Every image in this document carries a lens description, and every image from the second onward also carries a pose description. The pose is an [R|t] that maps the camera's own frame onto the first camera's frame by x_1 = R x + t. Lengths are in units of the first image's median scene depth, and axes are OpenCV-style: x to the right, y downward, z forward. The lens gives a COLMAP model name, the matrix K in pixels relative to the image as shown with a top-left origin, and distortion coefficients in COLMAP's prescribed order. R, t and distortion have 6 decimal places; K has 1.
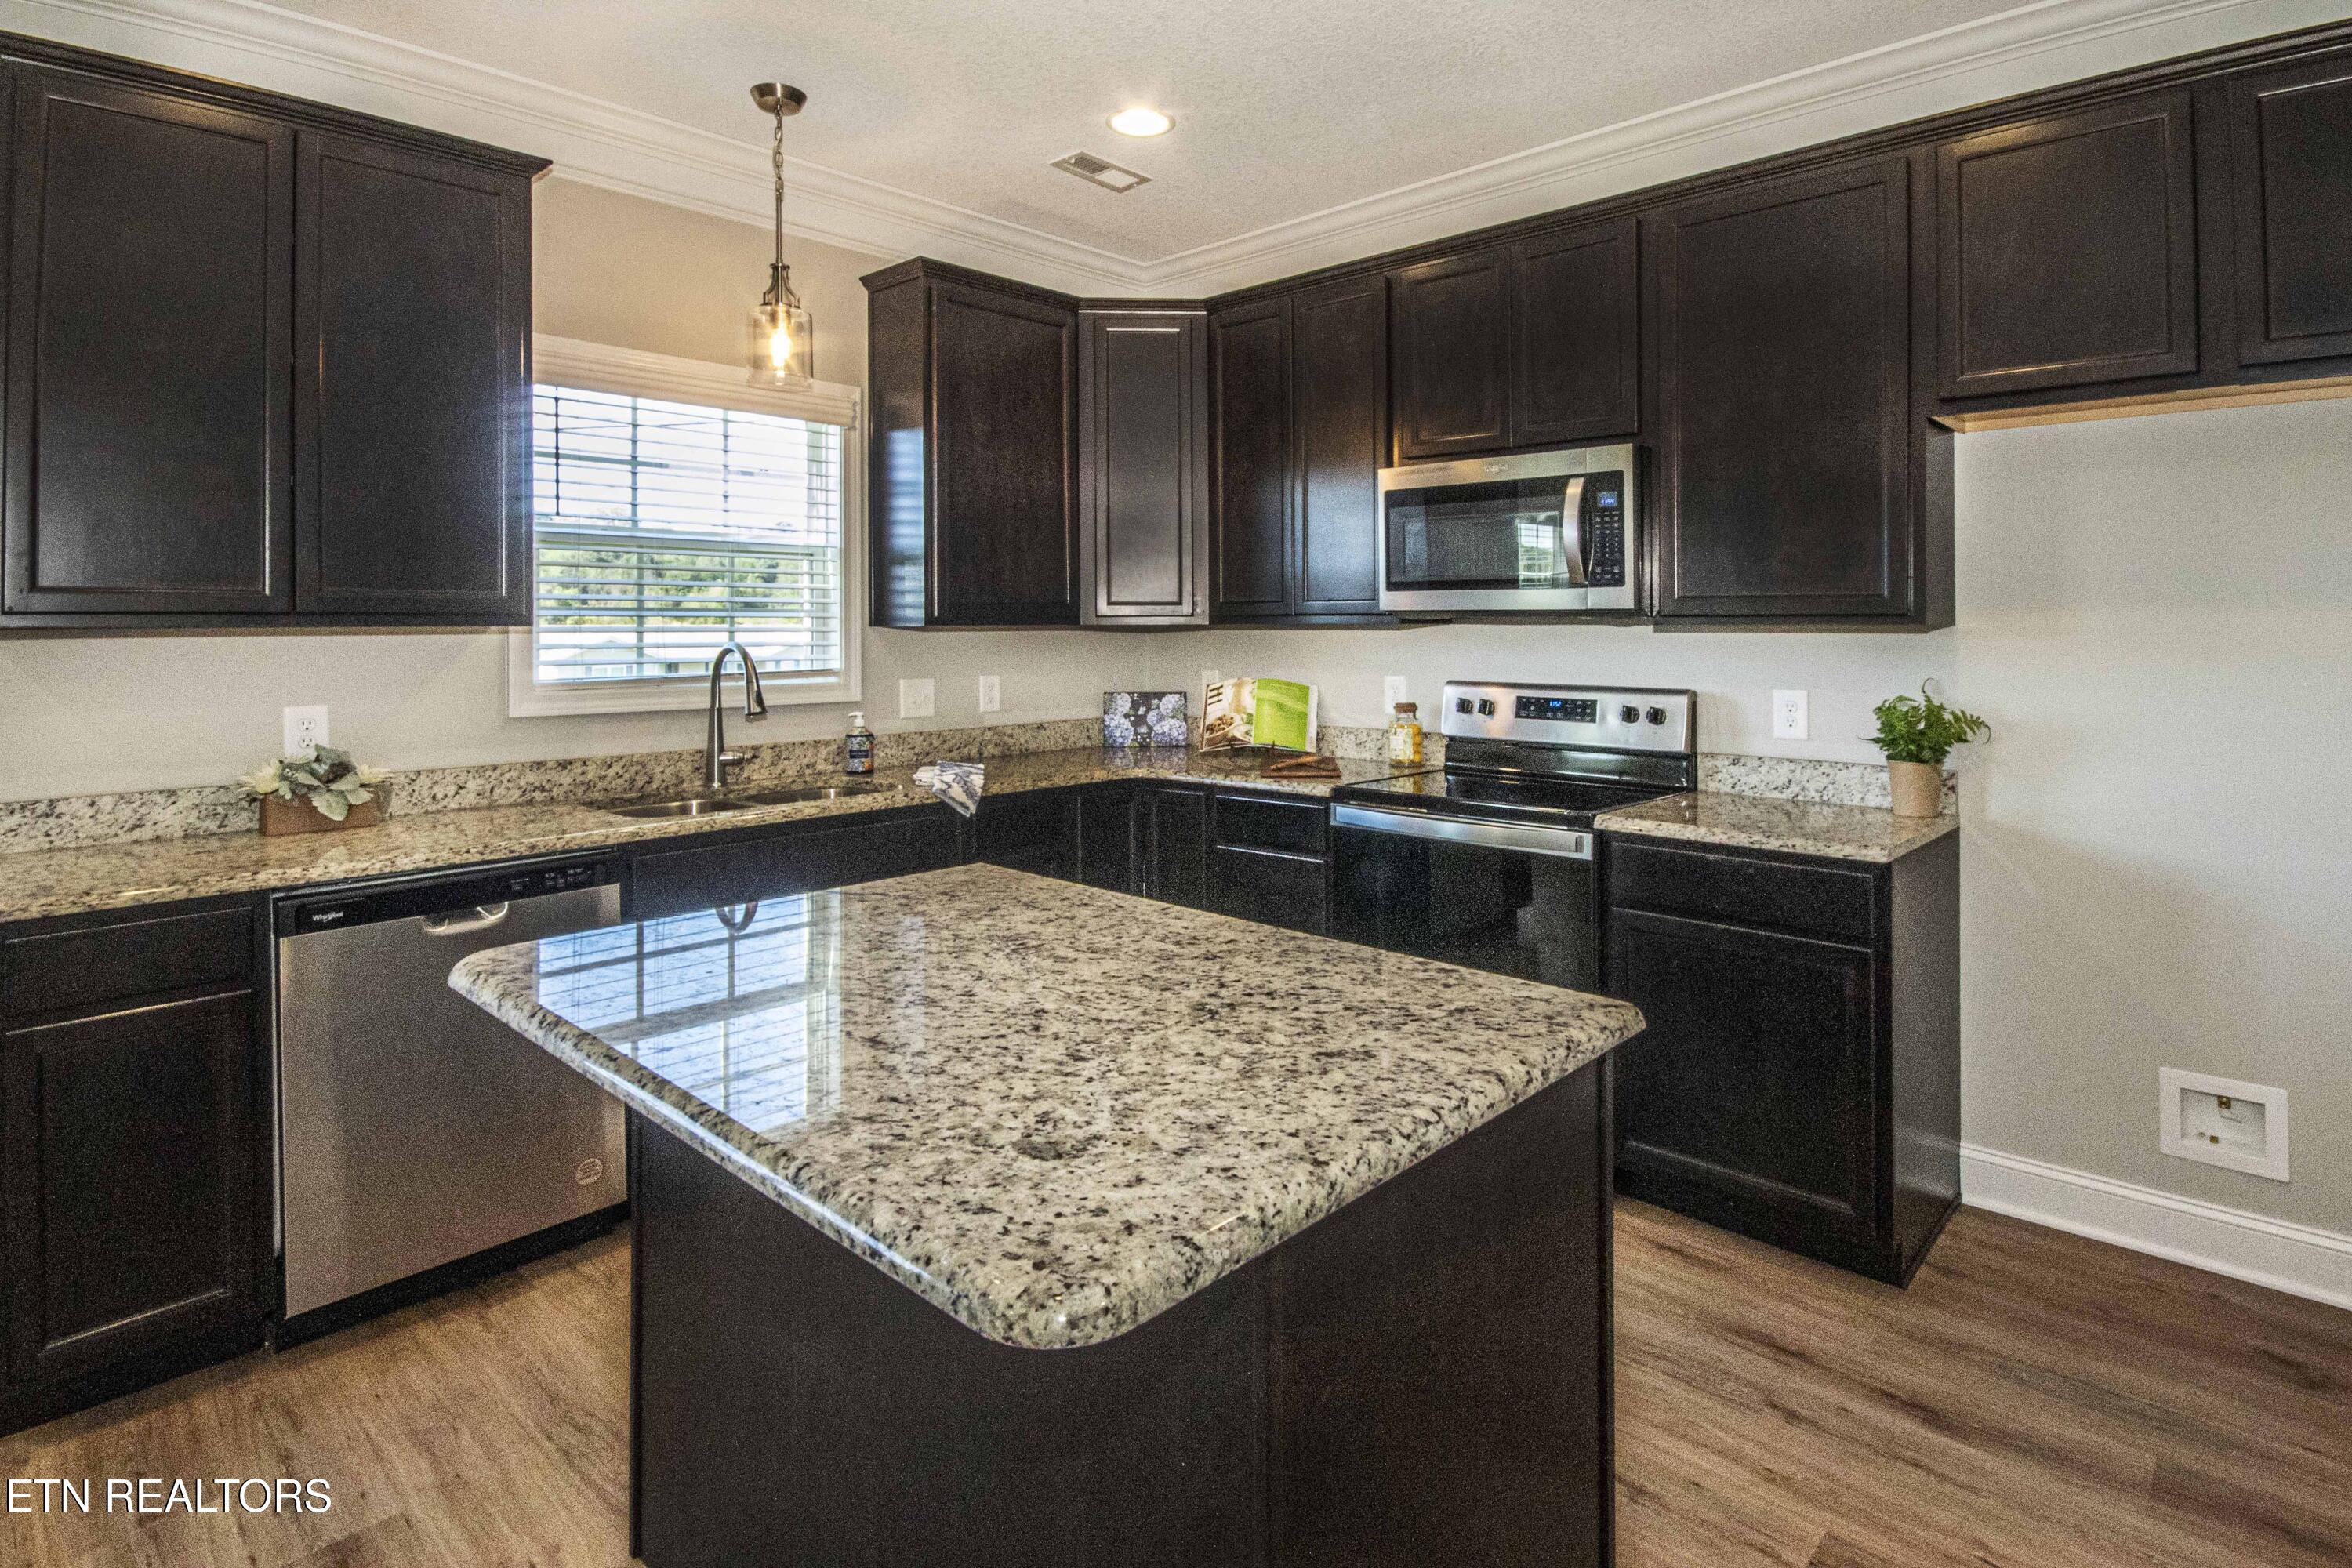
lens RADIAL K [[1206.7, 0, 1177.0], [0, 1206.7, 627.2], [0, 0, 1]] dist [0.002539, 0.000360]
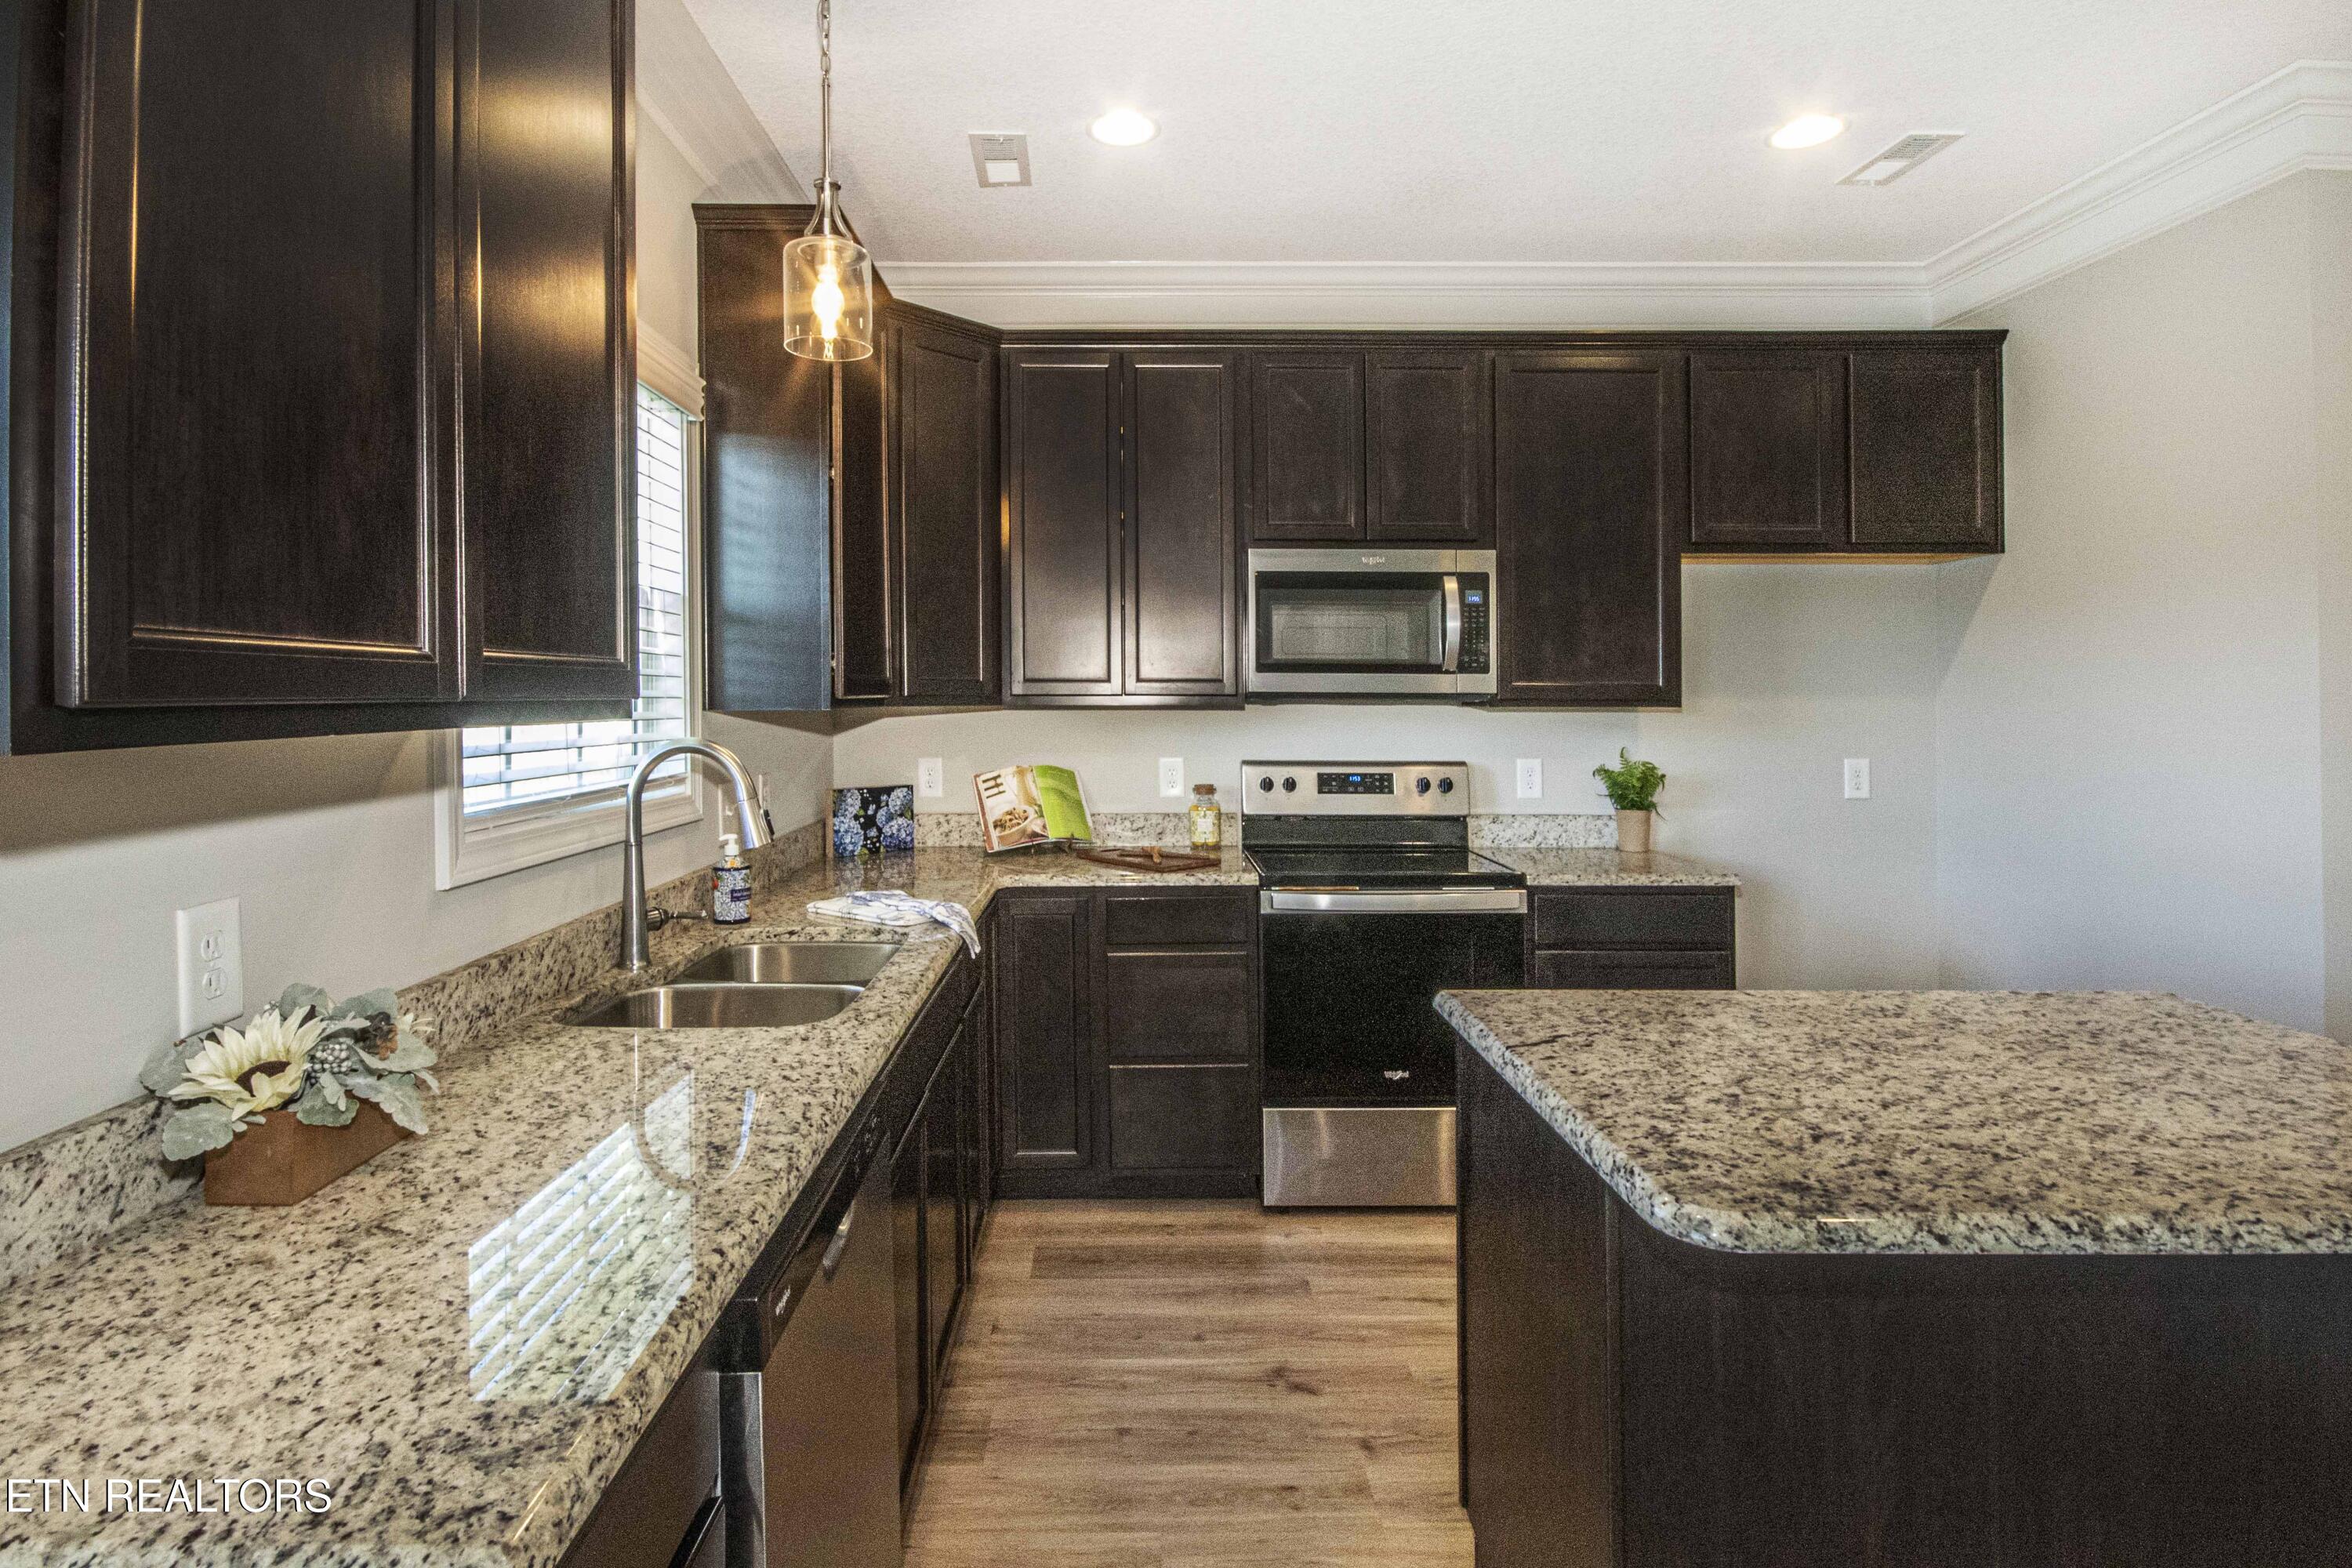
lens RADIAL K [[1211.7, 0, 1177.7], [0, 1211.7, 709.5], [0, 0, 1]] dist [-0.024336, -0.001842]
pose [[0.723368, -0.003558, 0.690453, -0.572487], [-0.001239, 0.999978, 0.006451, -0.006094], [-0.690462, -0.005522, 0.723348, 0.331566]]
